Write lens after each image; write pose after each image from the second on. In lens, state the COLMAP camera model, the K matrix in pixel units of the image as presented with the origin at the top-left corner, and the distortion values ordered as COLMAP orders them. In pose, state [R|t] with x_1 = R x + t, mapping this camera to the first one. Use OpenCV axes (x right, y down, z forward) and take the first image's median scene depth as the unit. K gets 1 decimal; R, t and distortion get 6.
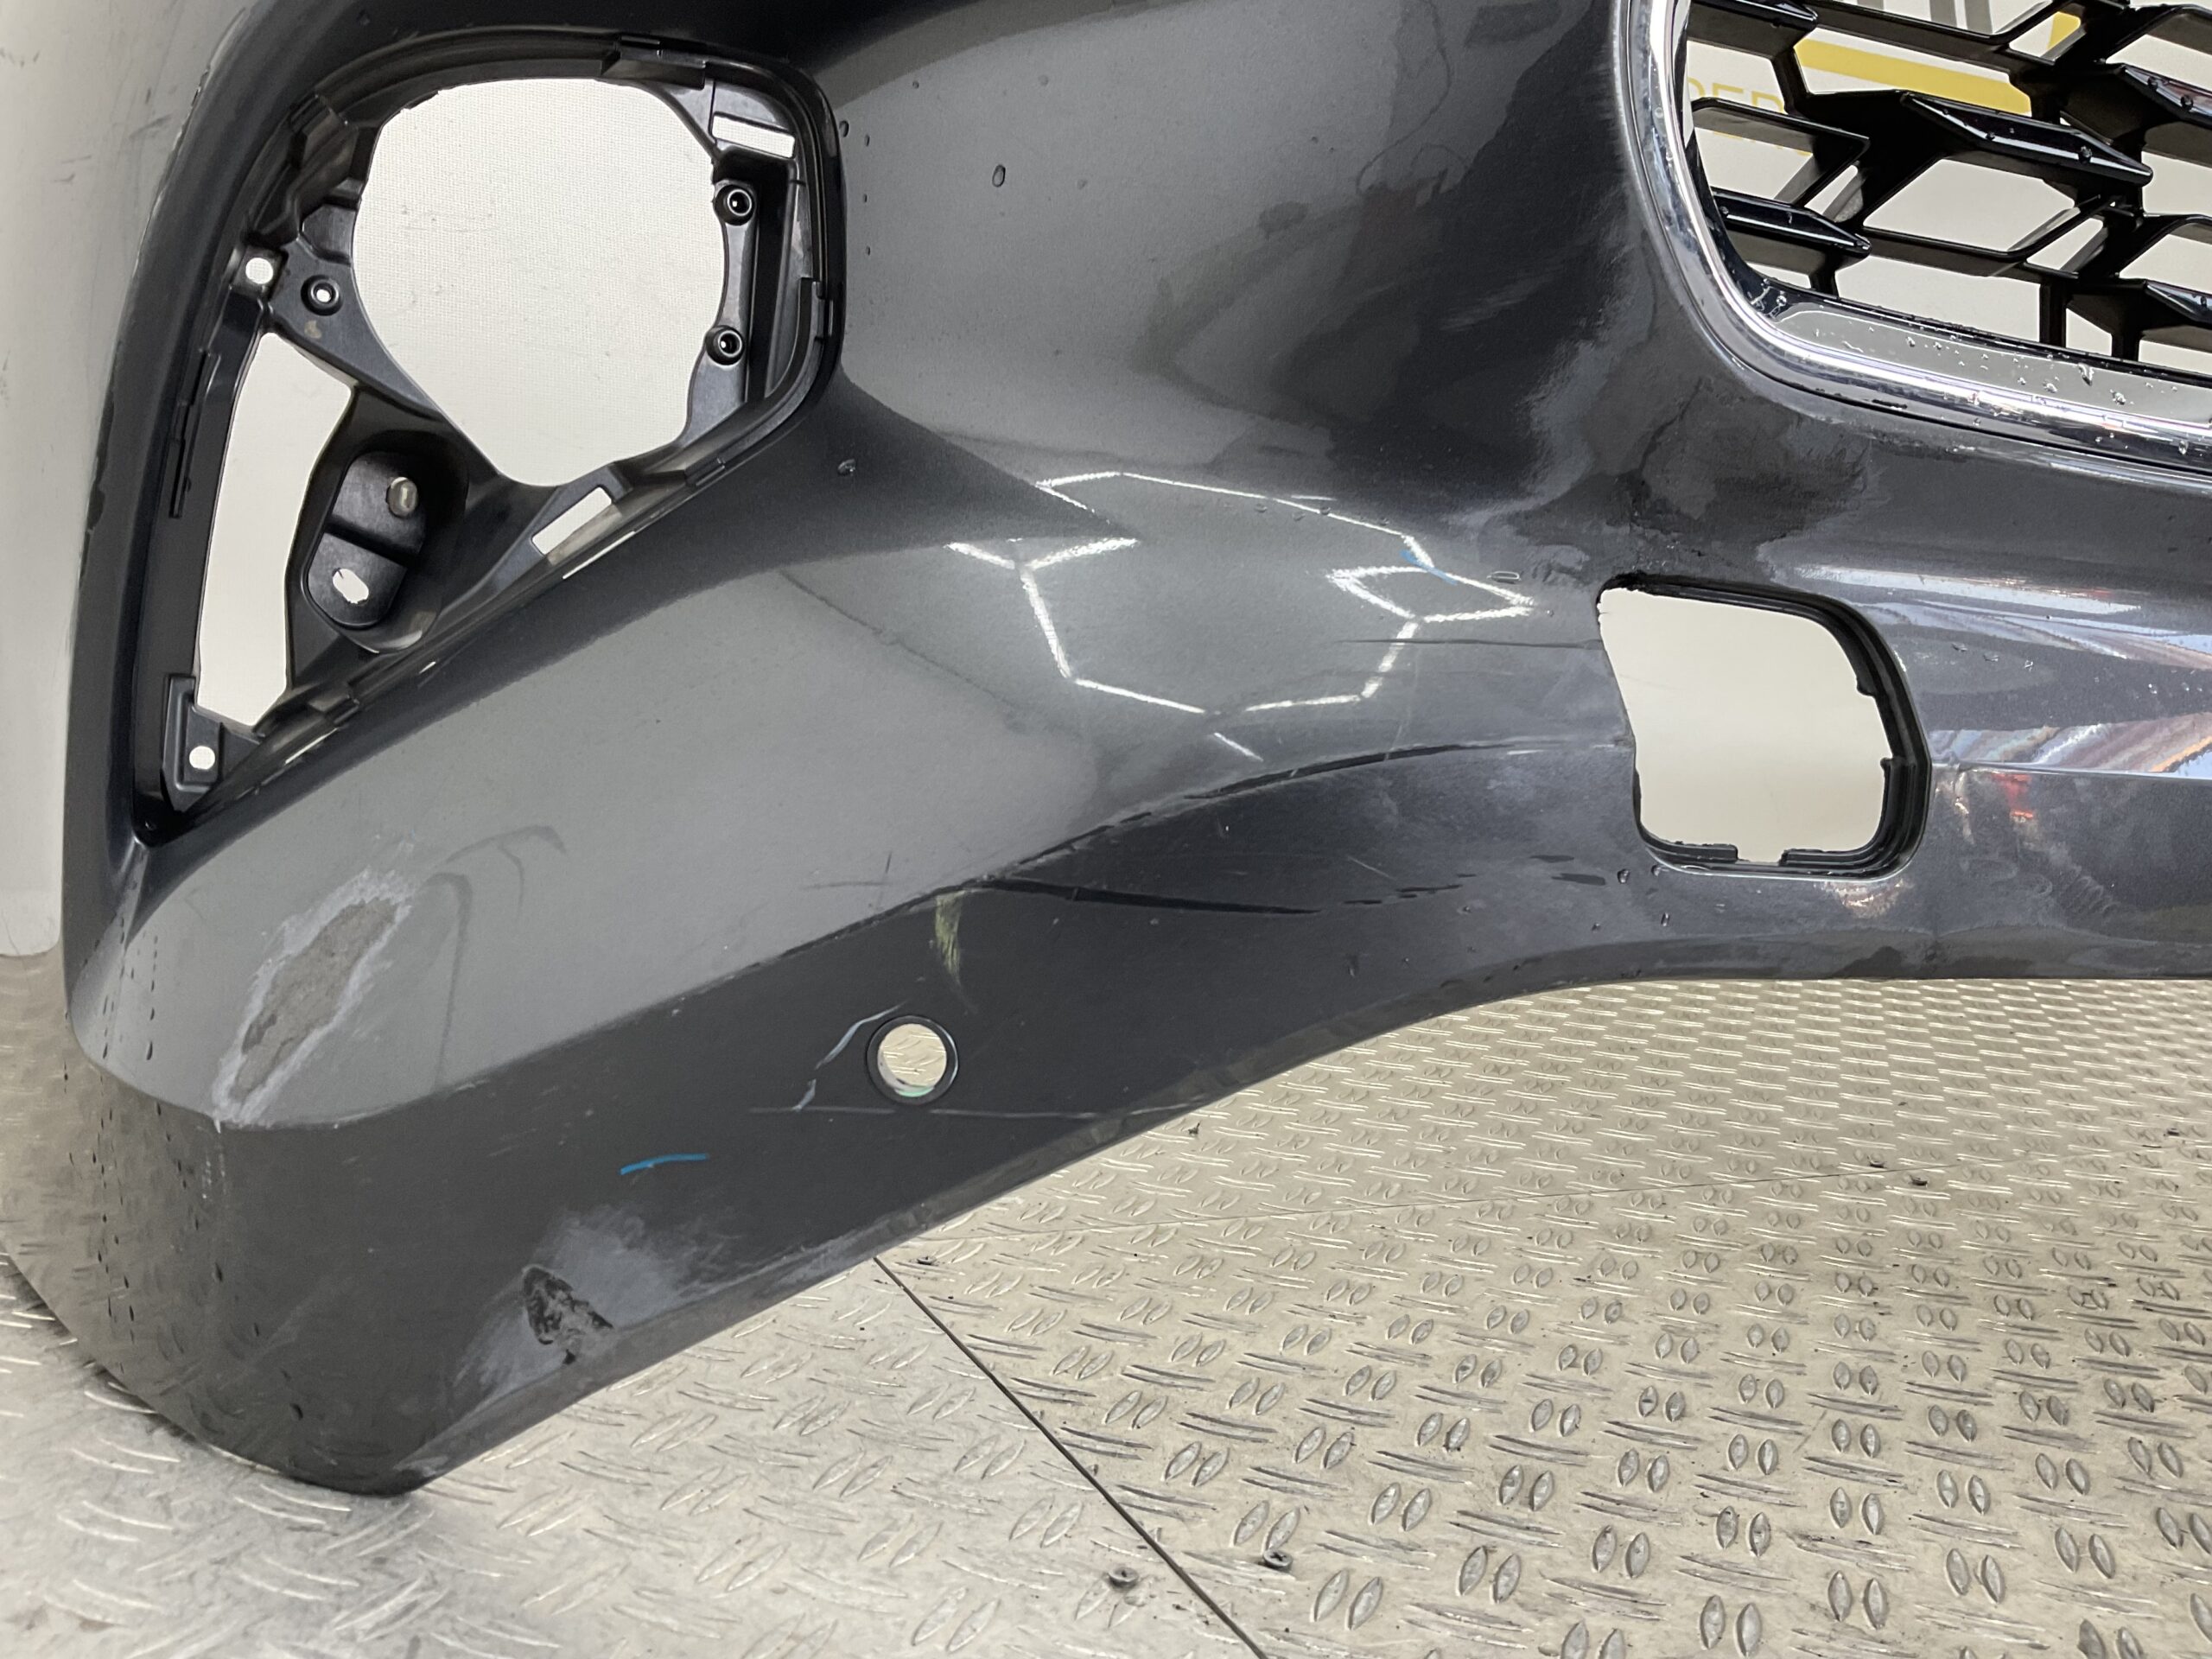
lens RADIAL K [[1871.7, 0, 1106.0], [0, 1871.7, 829.5], [0, 0, 1]] dist [0.010749, -0.064533]
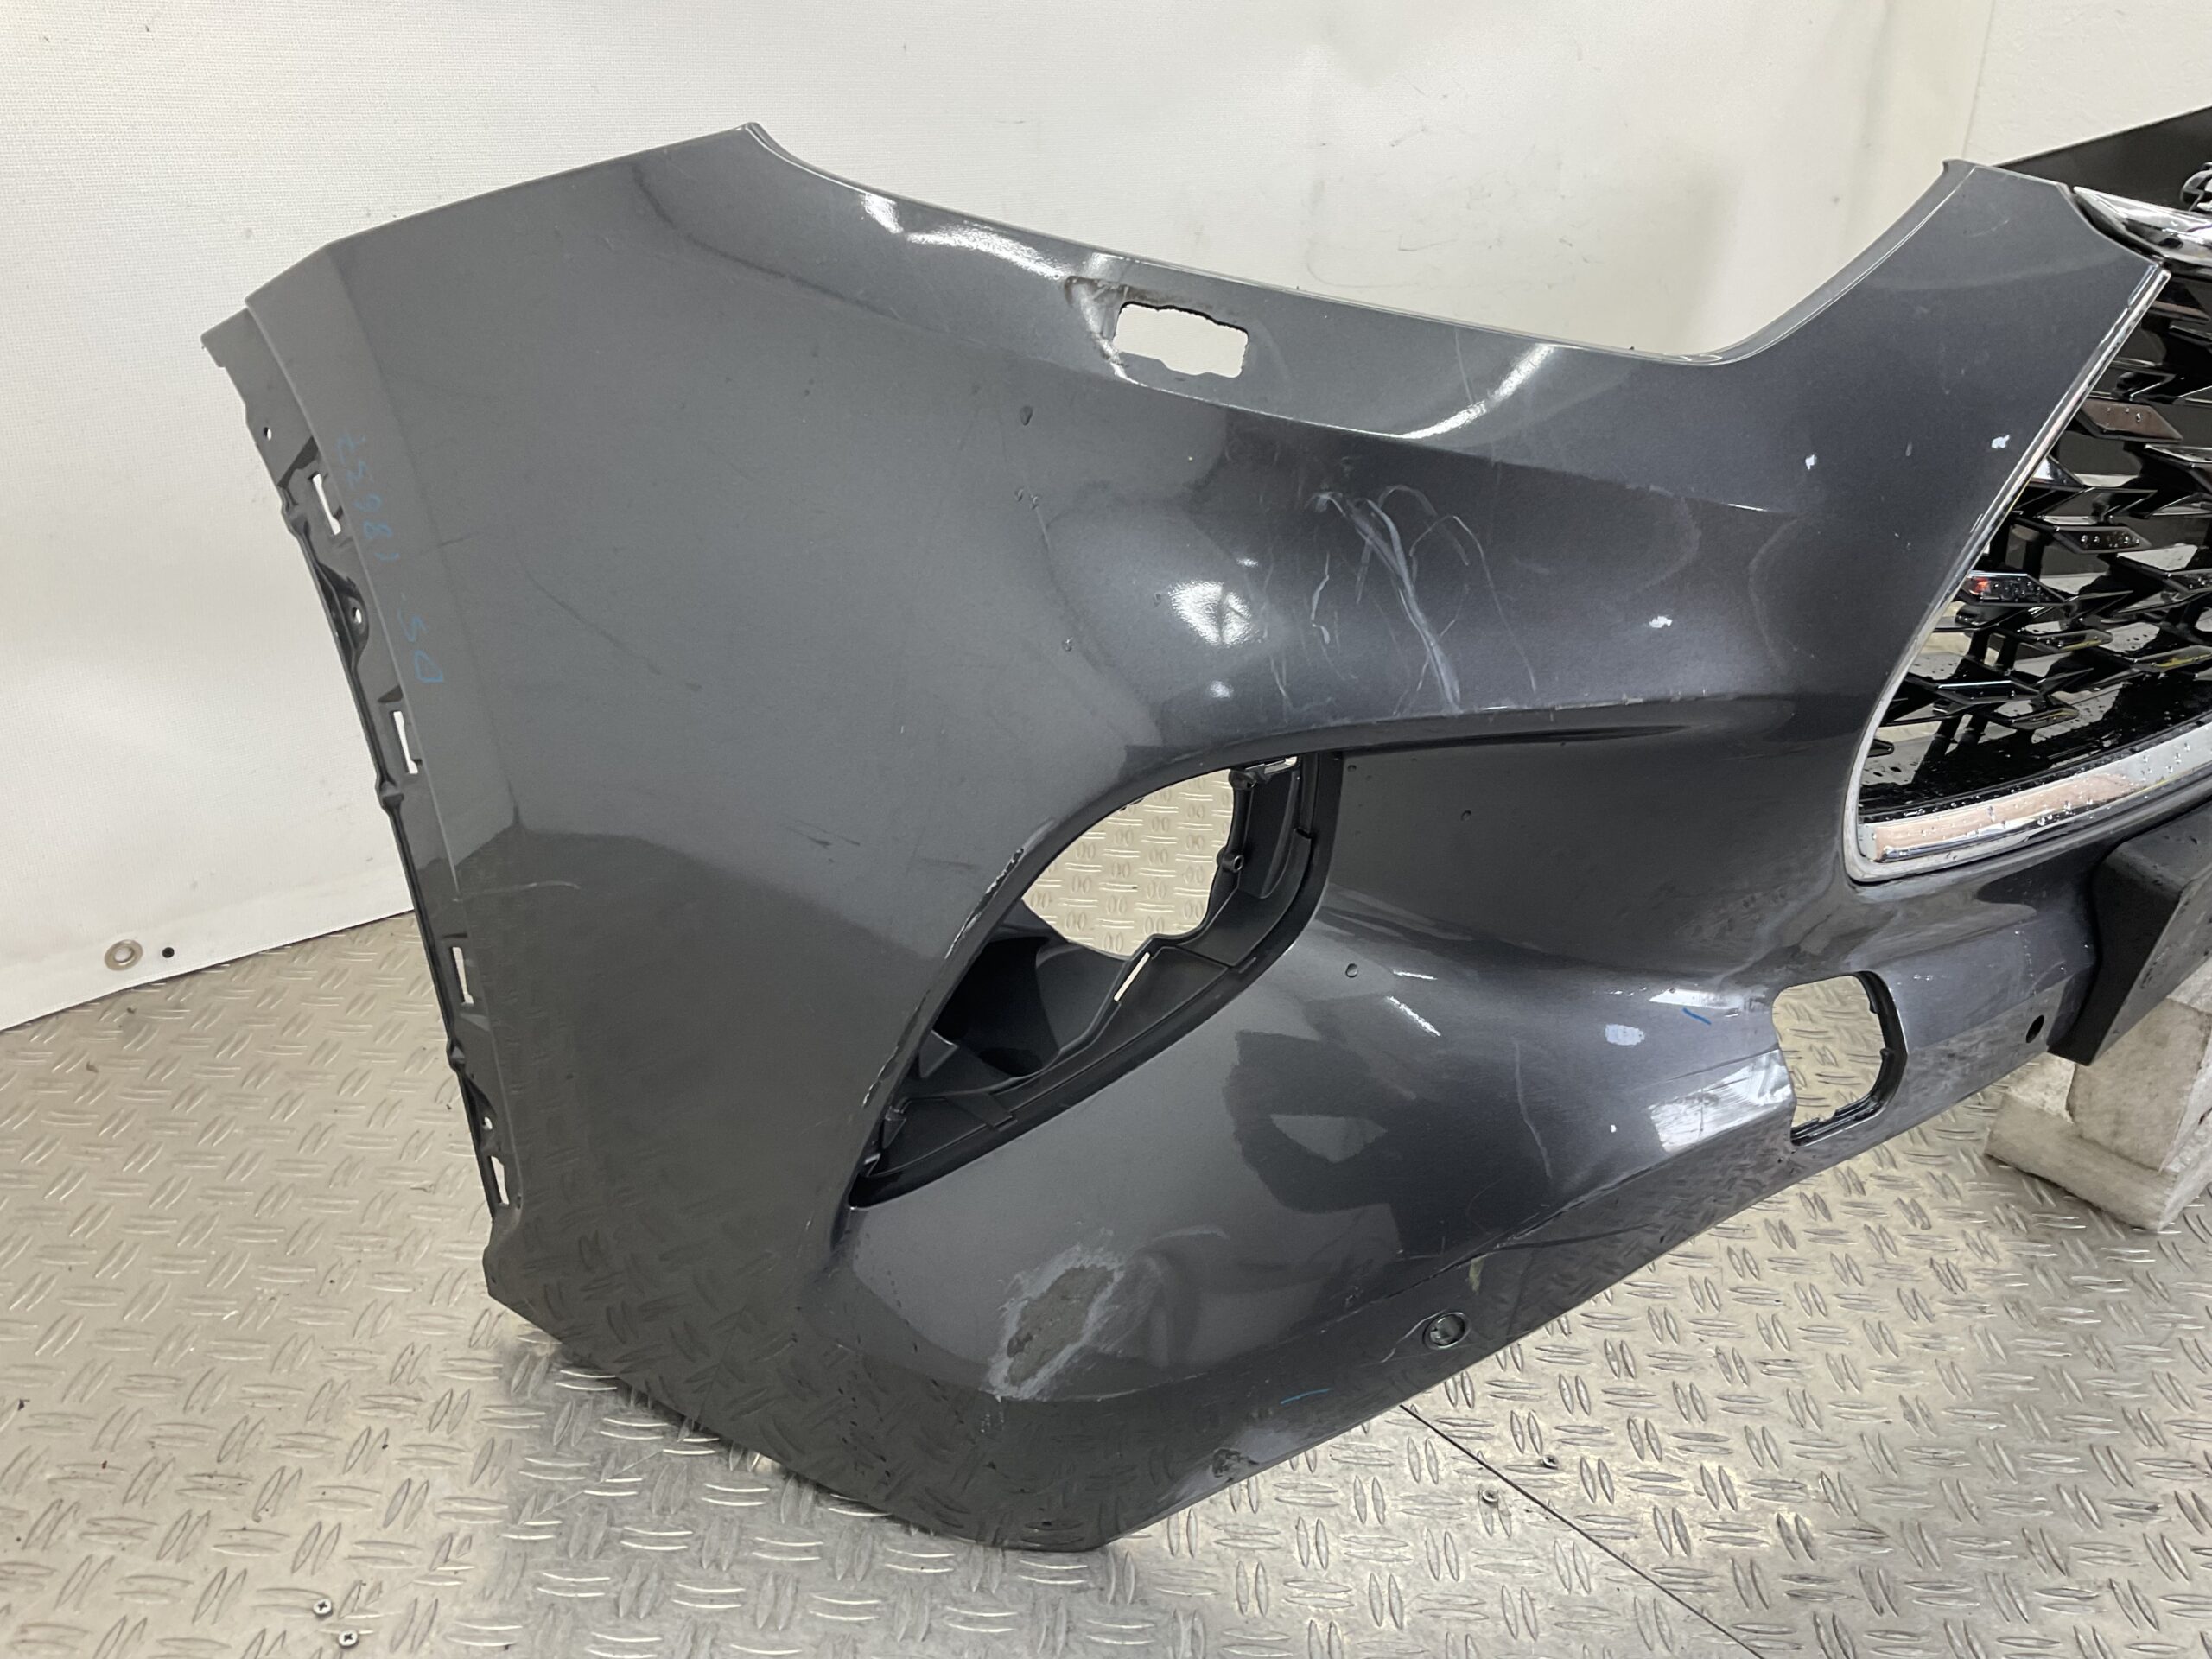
lens RADIAL K [[1871.7, 0, 1106.0], [0, 1871.7, 829.5], [0, 0, 1]] dist [0.010749, -0.064533]
pose [[0.948316, -0.130031, 0.289462, -0.807798], [0.013113, 0.927468, 0.373673, -0.929201], [-0.317056, -0.350565, 0.881238, -0.306290]]
